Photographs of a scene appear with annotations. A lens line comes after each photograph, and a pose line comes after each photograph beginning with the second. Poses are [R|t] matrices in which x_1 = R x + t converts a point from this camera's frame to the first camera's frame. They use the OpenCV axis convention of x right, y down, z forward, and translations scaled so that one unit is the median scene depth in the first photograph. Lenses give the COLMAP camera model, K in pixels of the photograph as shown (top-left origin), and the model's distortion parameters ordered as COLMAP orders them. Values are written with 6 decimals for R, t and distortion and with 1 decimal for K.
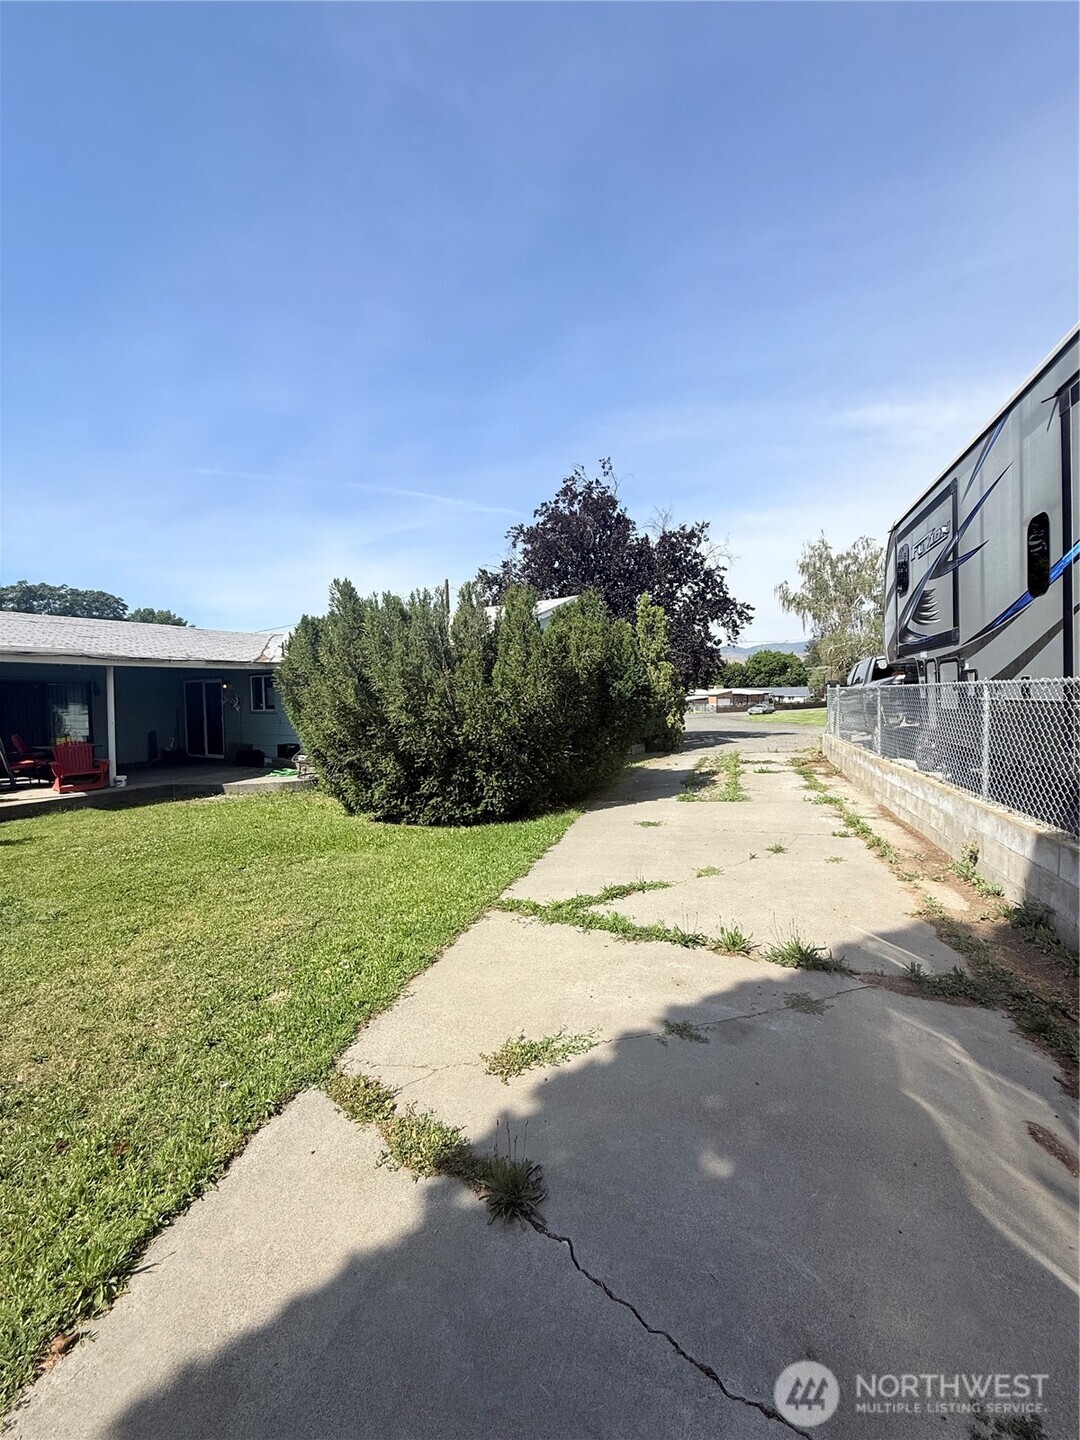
lens RADIAL K [[572.5, 0, 544.4], [0, 572.5, 714.9], [0, 0, 1]] dist [-0.001386, 0.000227]
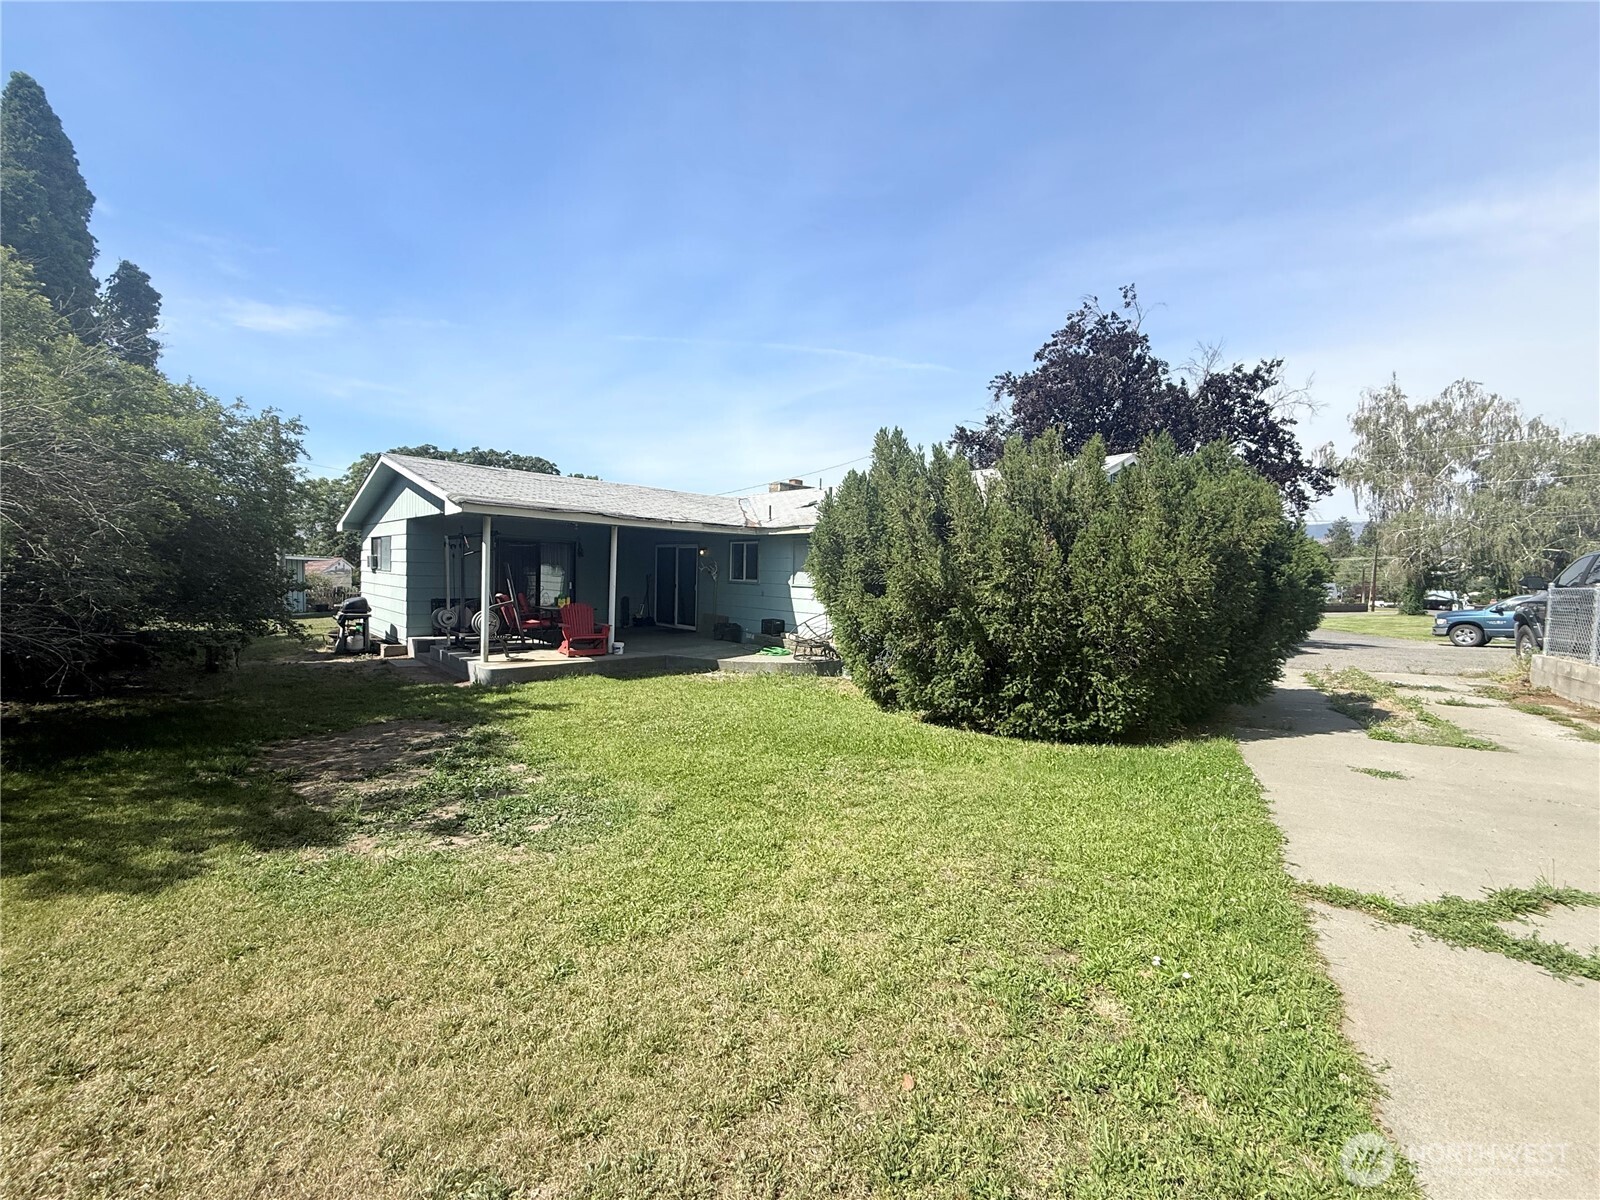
lens RADIAL K [[636.1, 0, 795.7], [0, 636.1, 598.6], [0, 0, 1]] dist [-0.001386, 0.000227]
pose [[0.966790, 0.054818, -0.249623, -0.104688], [-0.053864, 0.998491, 0.010657, 0.003703], [0.249831, 0.003143, 0.968284, 0.029536]]
